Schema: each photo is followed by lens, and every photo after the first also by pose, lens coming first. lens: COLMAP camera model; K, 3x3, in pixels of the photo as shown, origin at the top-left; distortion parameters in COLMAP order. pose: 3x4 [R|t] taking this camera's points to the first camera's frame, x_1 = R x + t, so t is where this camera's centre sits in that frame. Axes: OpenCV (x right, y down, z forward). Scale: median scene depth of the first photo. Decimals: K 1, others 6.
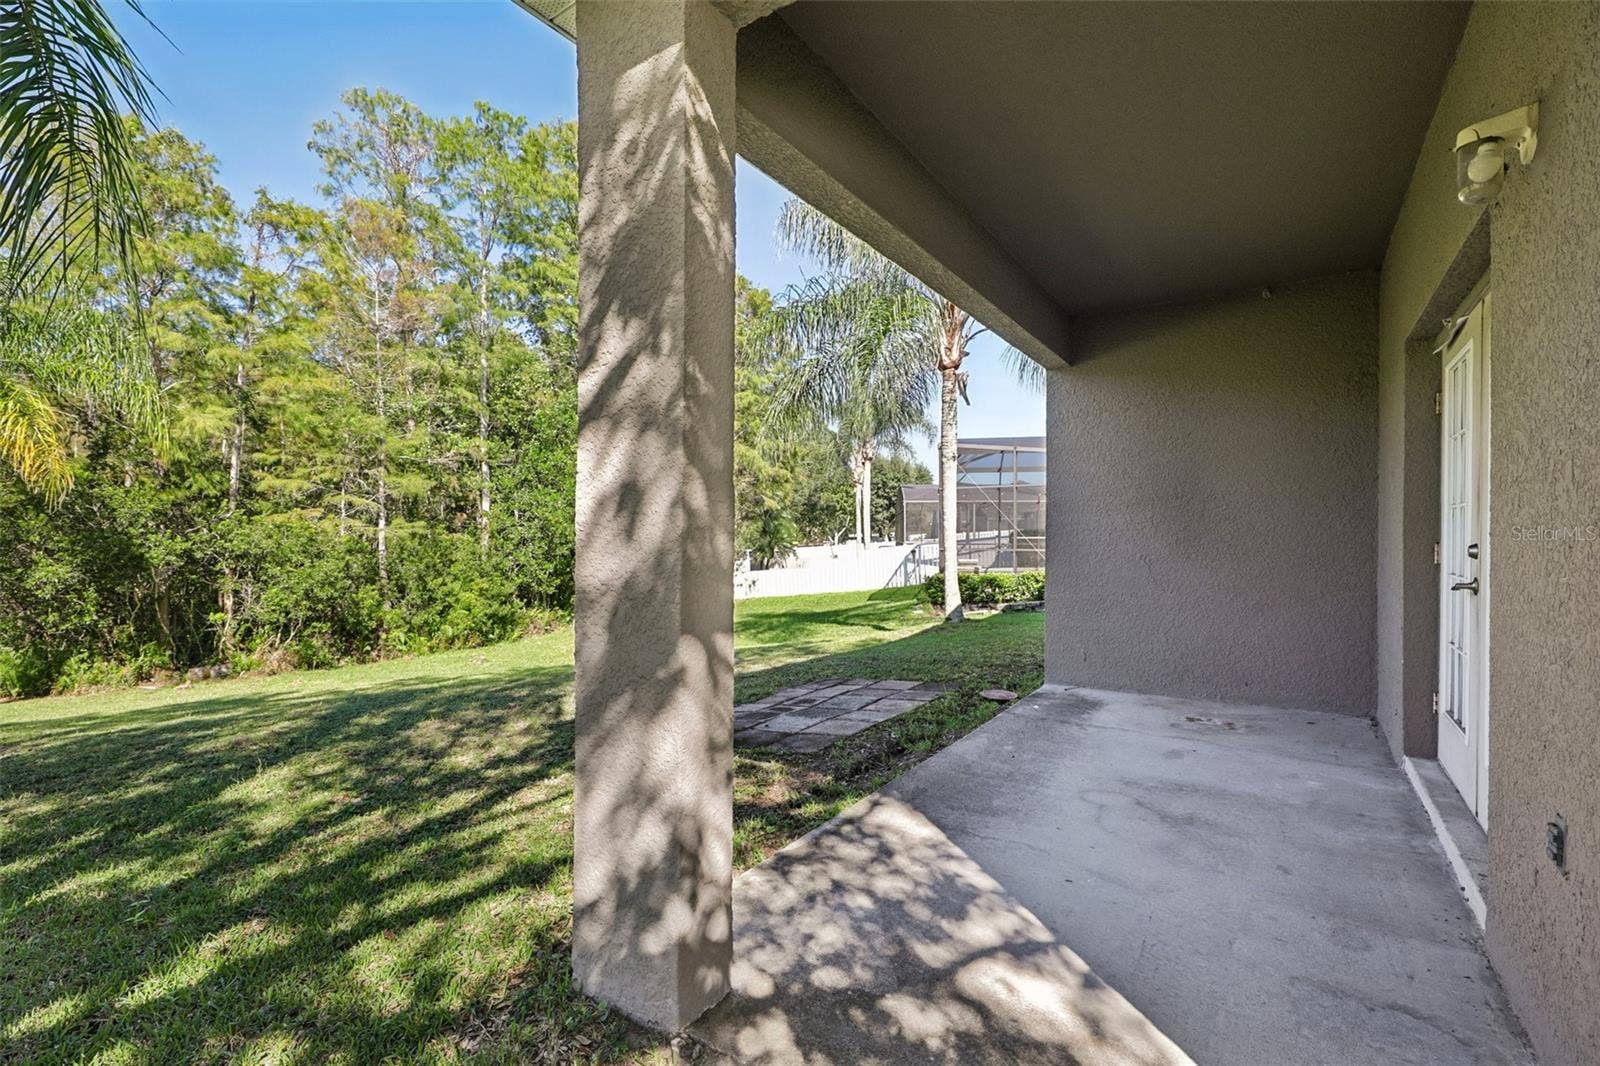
lens RADIAL K [[713.4, 0, 800.0], [0, 713.4, 533.0], [0, 0, 1]] dist [-0.000564, -0.000016]
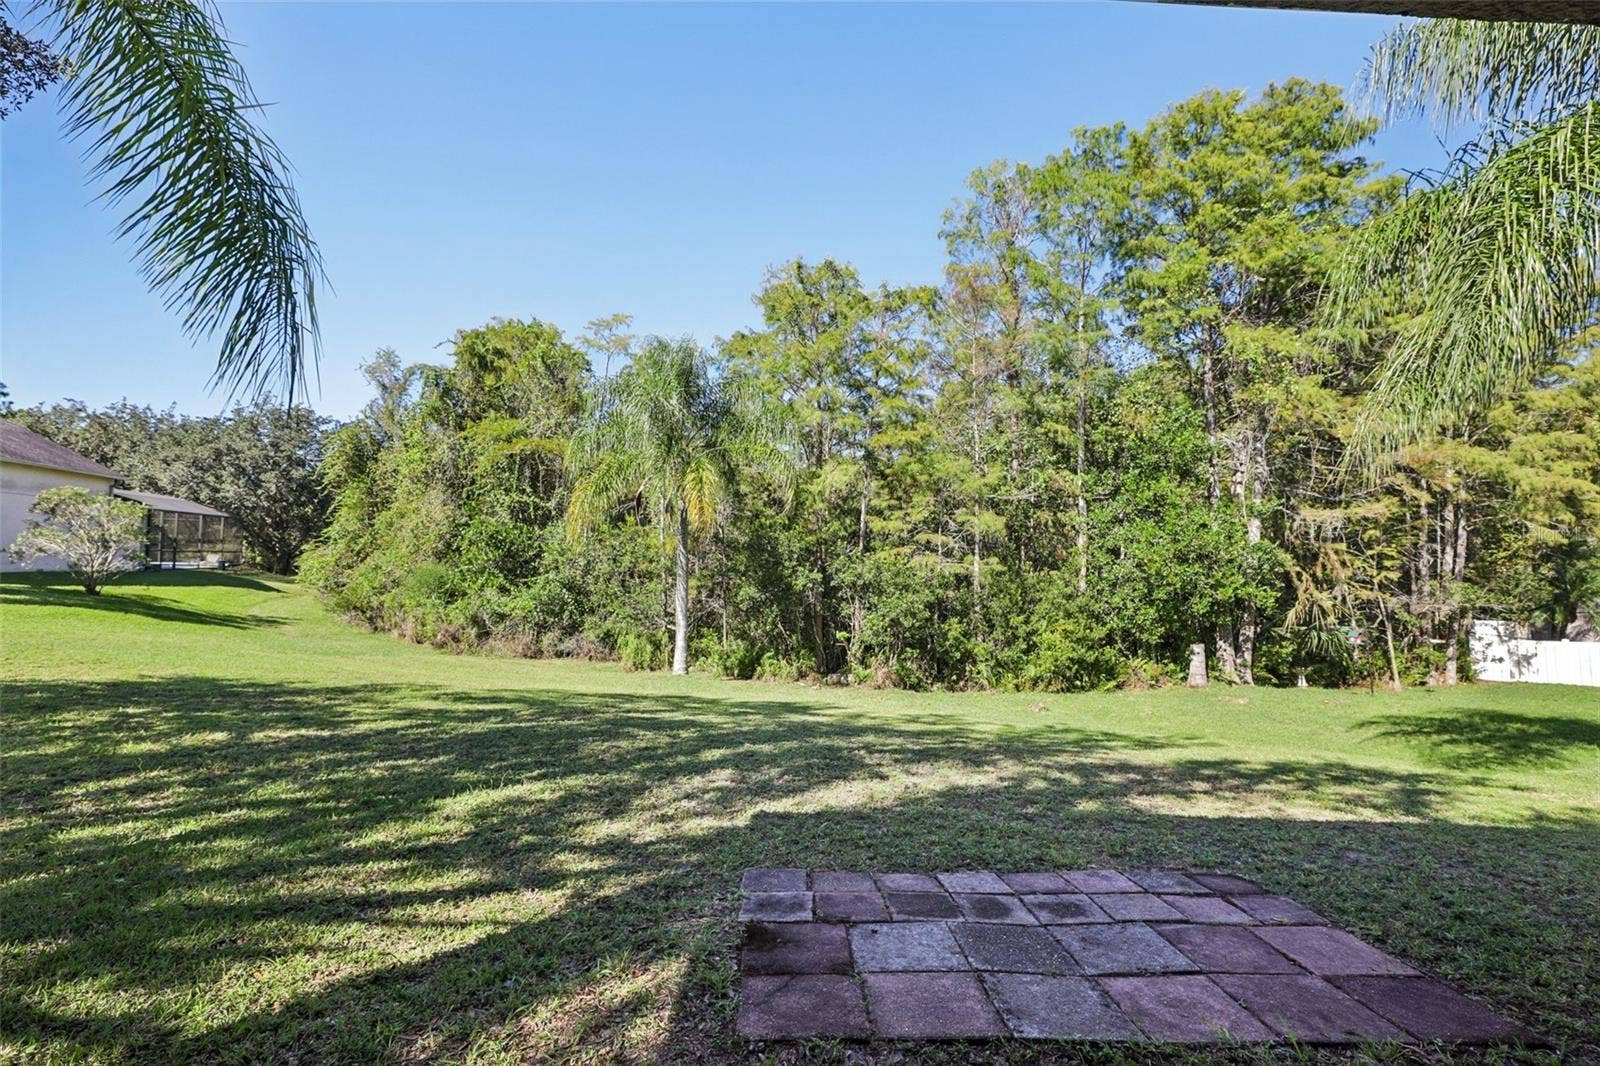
lens RADIAL K [[713.4, 0, 800.0], [0, 713.4, 533.0], [0, 0, 1]] dist [-0.000564, -0.000016]
pose [[0.611463, -0.017218, -0.791085, 0.097940], [-0.023878, 0.998906, -0.040197, -0.005138], [0.790912, 0.043468, 0.610383, 0.159712]]
